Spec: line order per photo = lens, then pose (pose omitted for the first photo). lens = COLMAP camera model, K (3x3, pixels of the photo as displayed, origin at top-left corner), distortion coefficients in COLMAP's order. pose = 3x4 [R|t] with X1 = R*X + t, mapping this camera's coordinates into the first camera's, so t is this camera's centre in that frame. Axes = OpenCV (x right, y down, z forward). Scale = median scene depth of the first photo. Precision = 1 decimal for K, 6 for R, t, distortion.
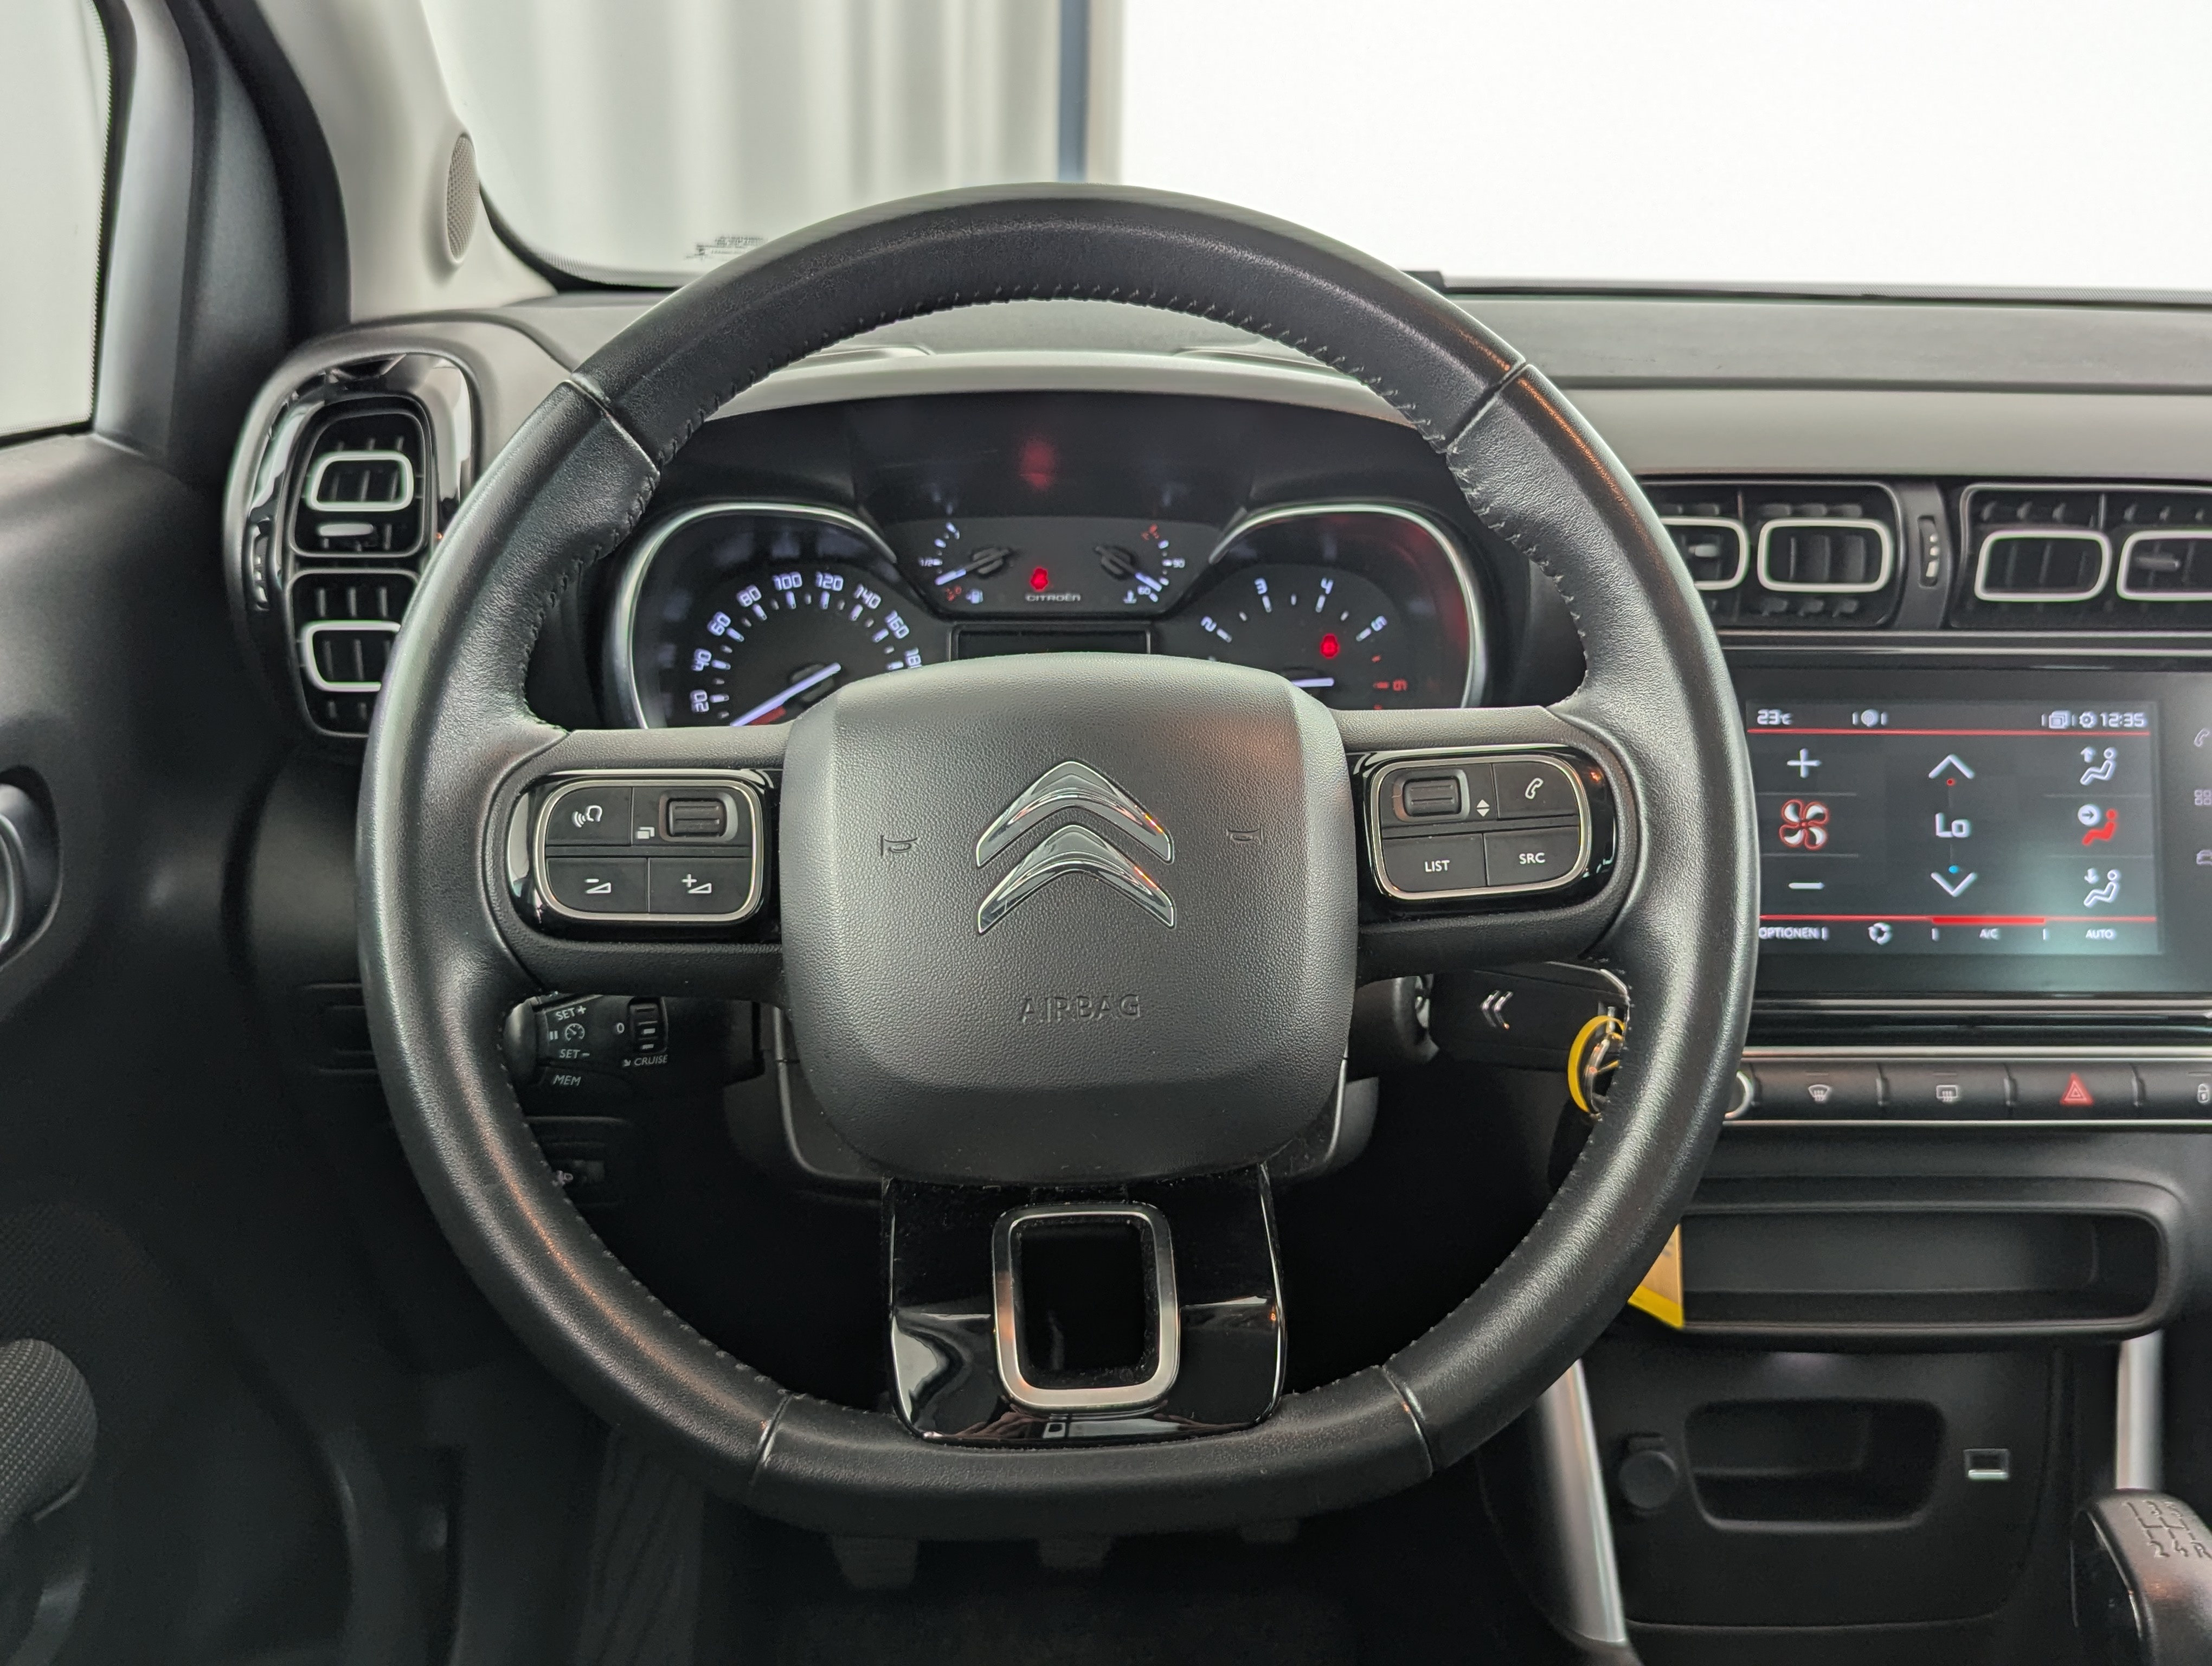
lens RADIAL K [[2049.7, 0, 1127.4], [0, 2049.7, 803.3], [0, 0, 1]] dist [0.032522, -0.032099]
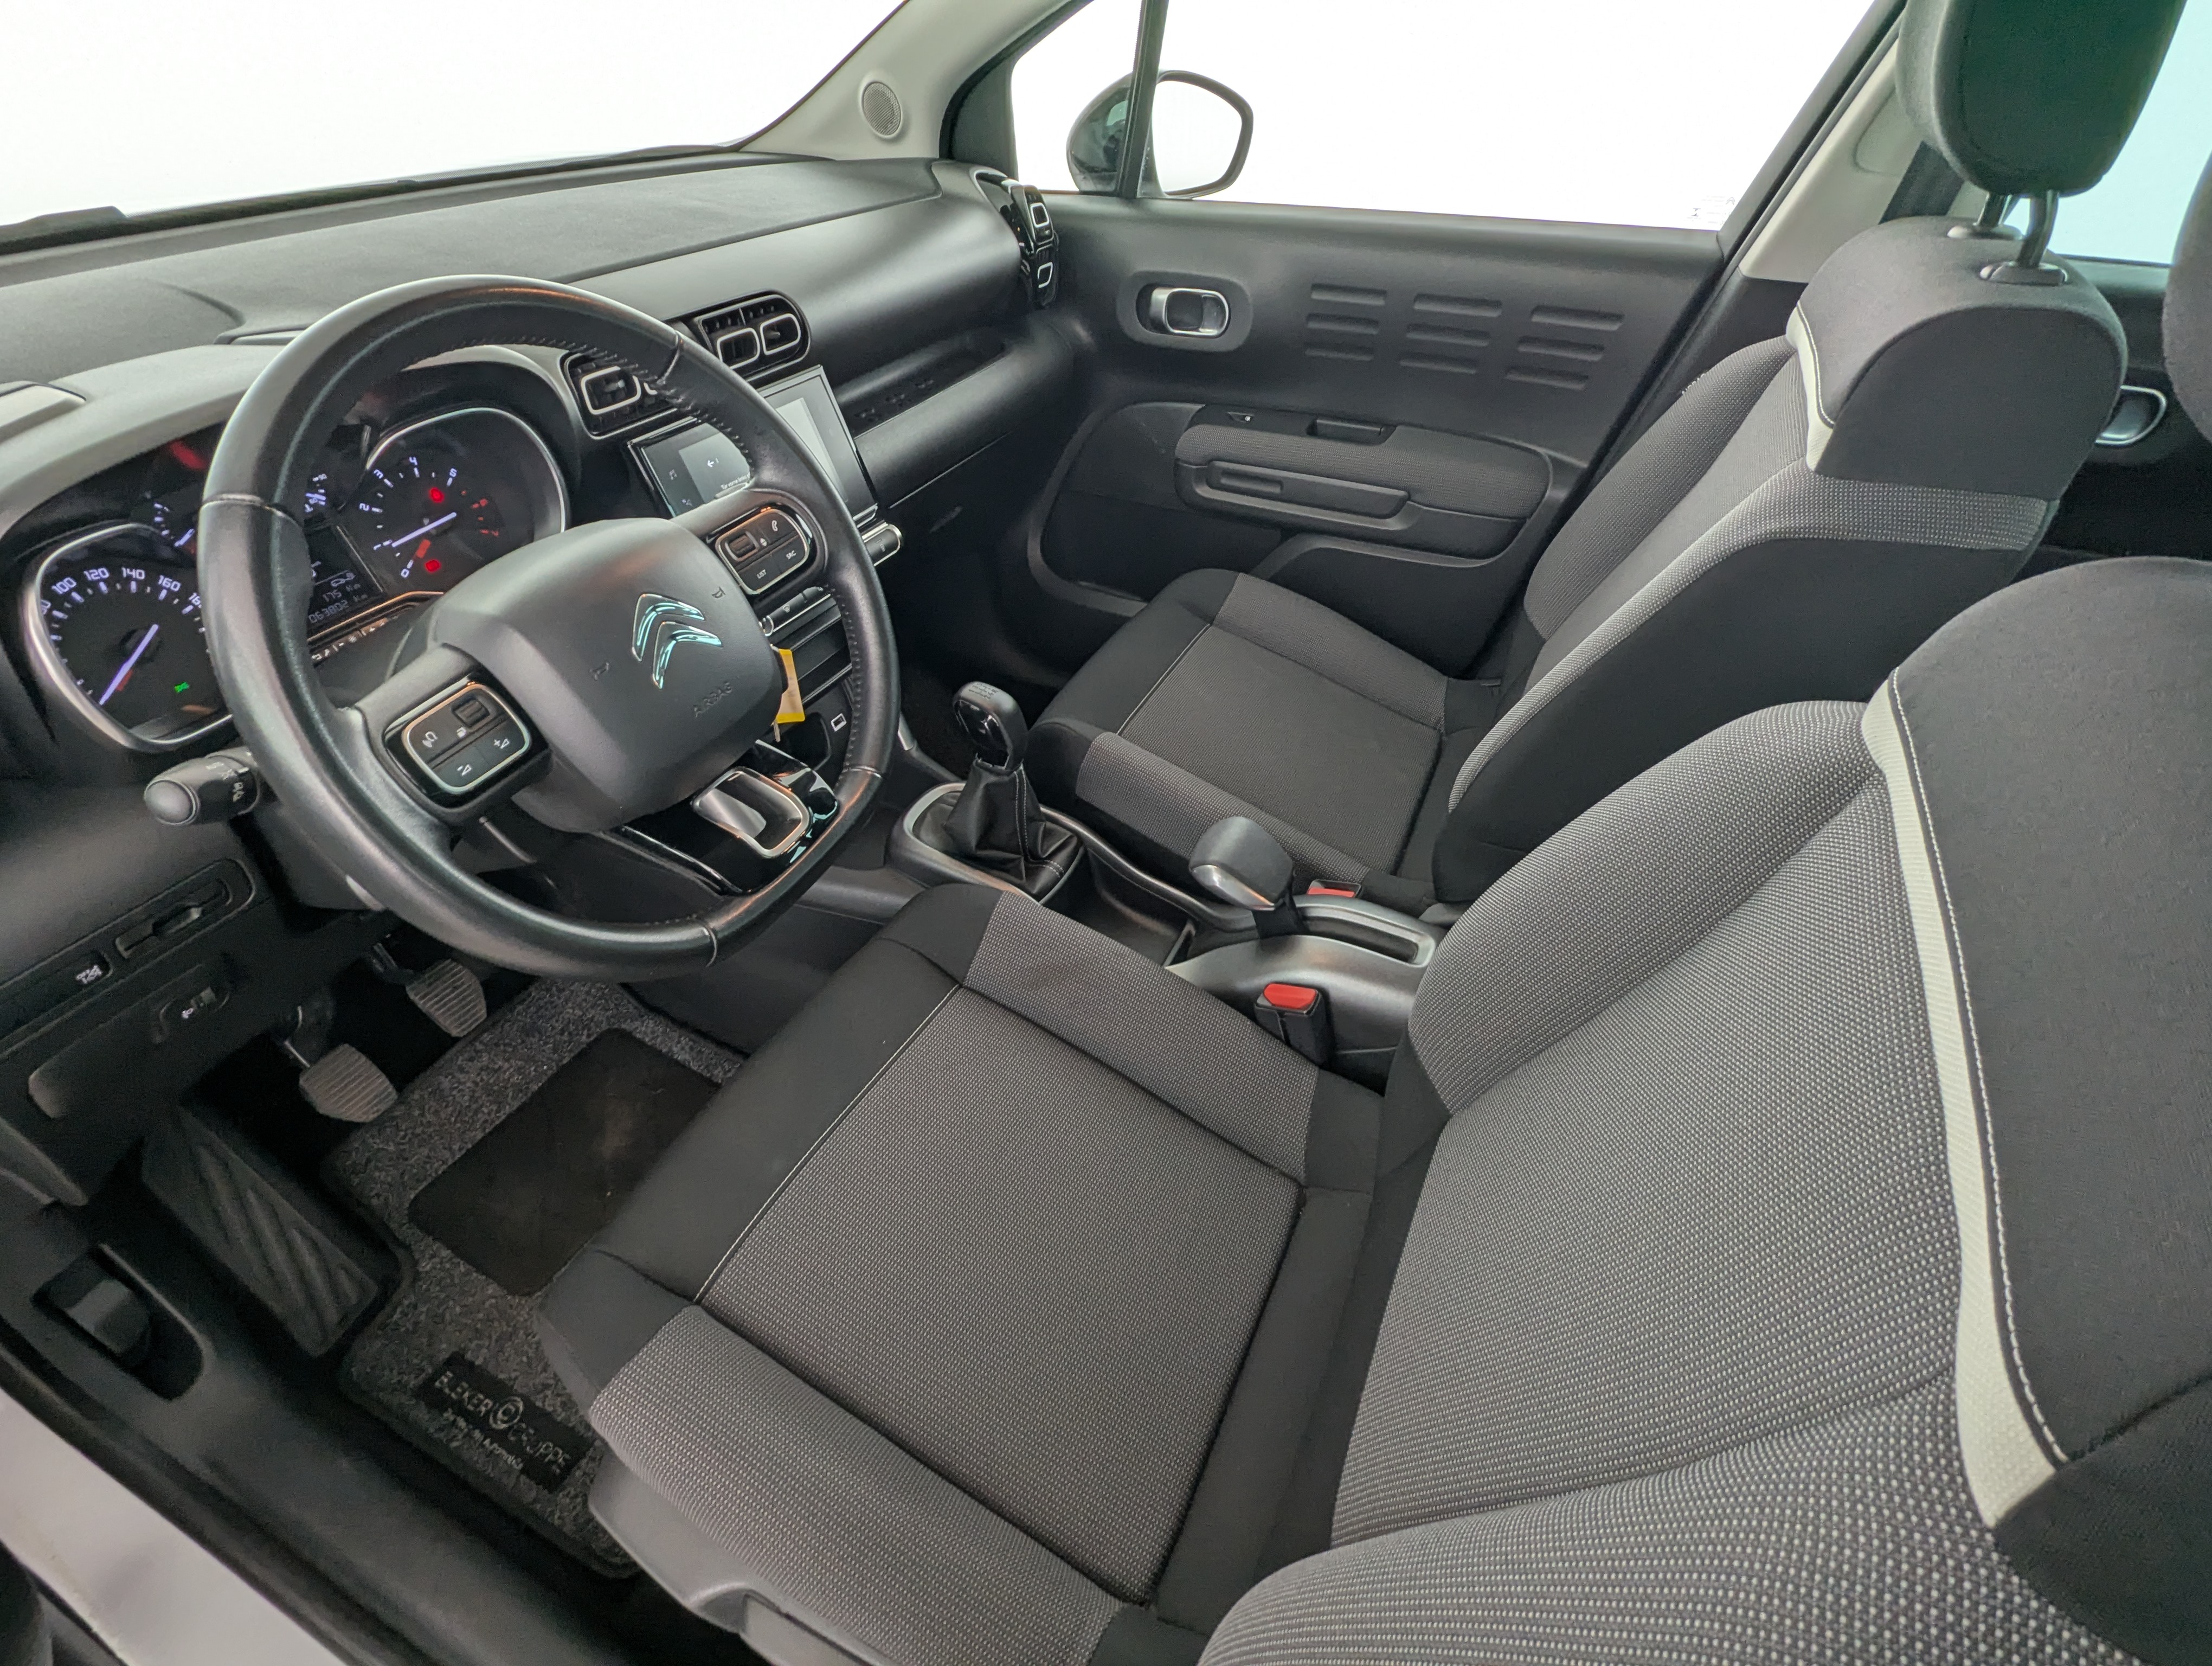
lens RADIAL K [[1057.3, 0, 1106.0], [0, 1057.3, 833.0], [0, 0, 1]] dist [-0.006052, 0.000371]
pose [[0.473065, -0.563898, 0.676926, -0.435097], [0.258250, 0.823340, 0.505389, -0.157983], [-0.842328, -0.064266, 0.535120, 0.019694]]
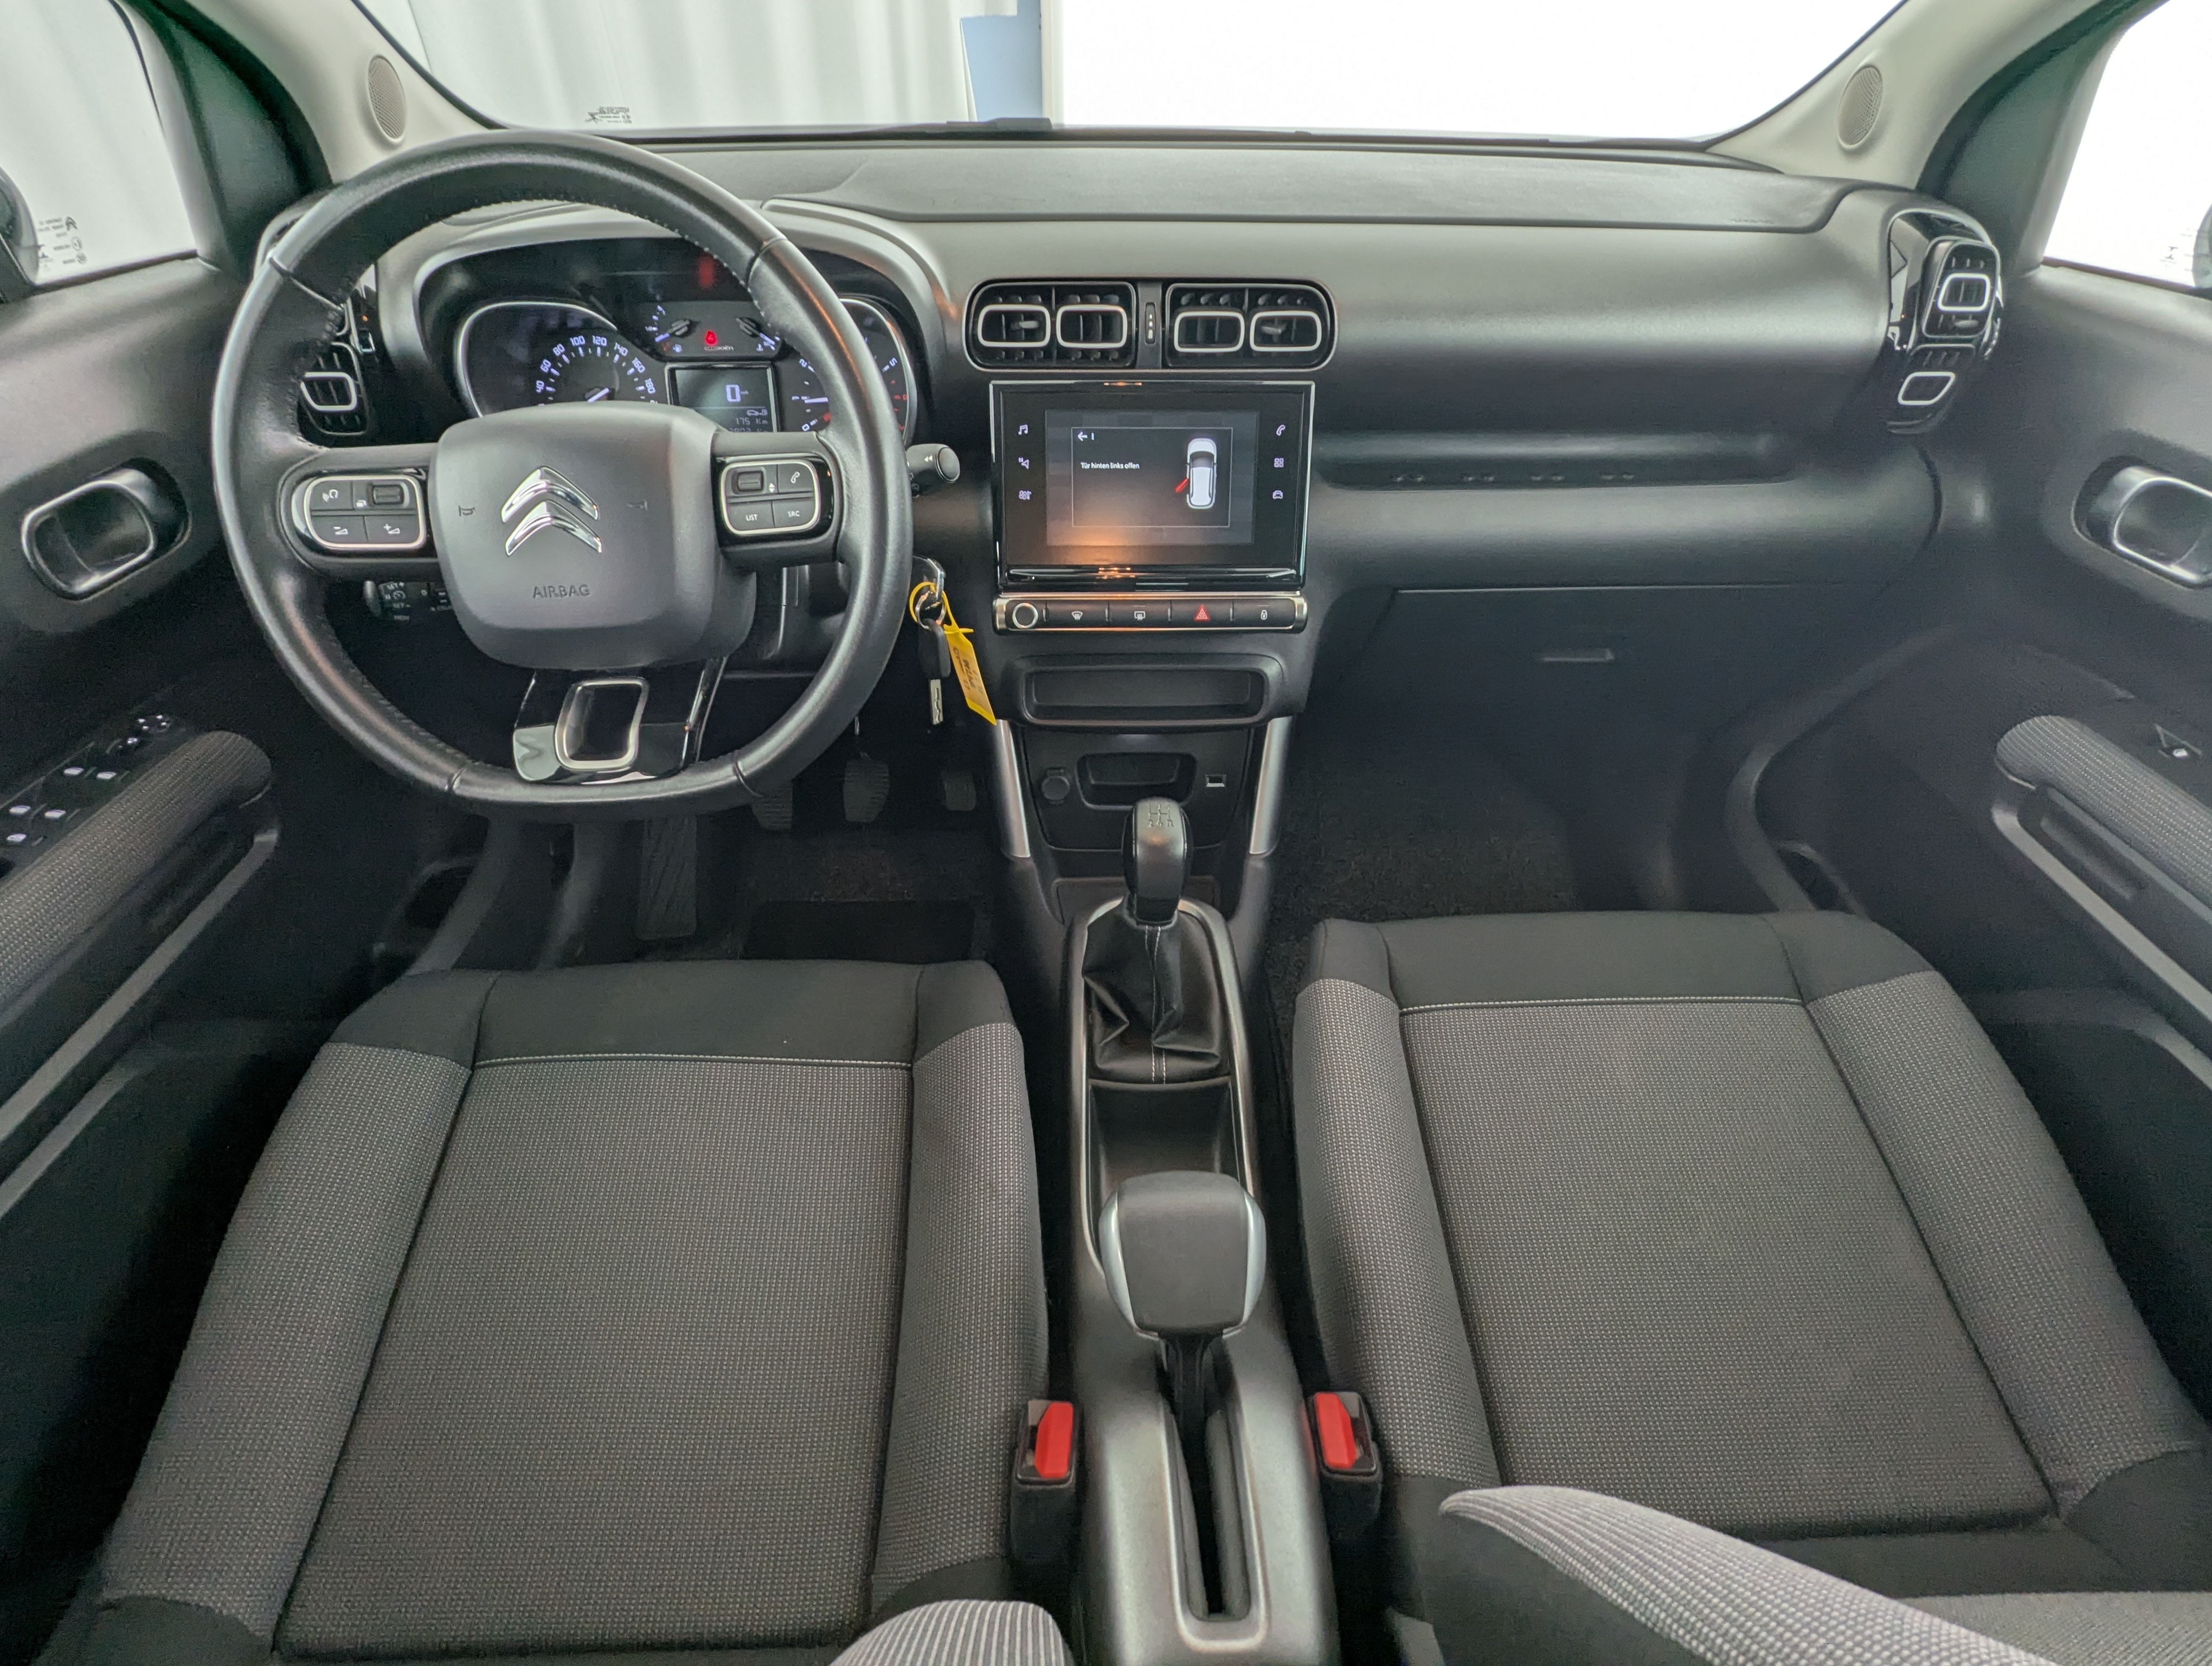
lens RADIAL K [[1057.3, 0, 1106.0], [0, 1057.3, 833.0], [0, 0, 1]] dist [-0.006052, 0.000371]
pose [[0.999808, 0.003571, -0.019286, 0.367770], [0.003746, 0.930408, 0.366506, -0.043174], [0.019252, -0.366508, 0.930216, -0.068895]]
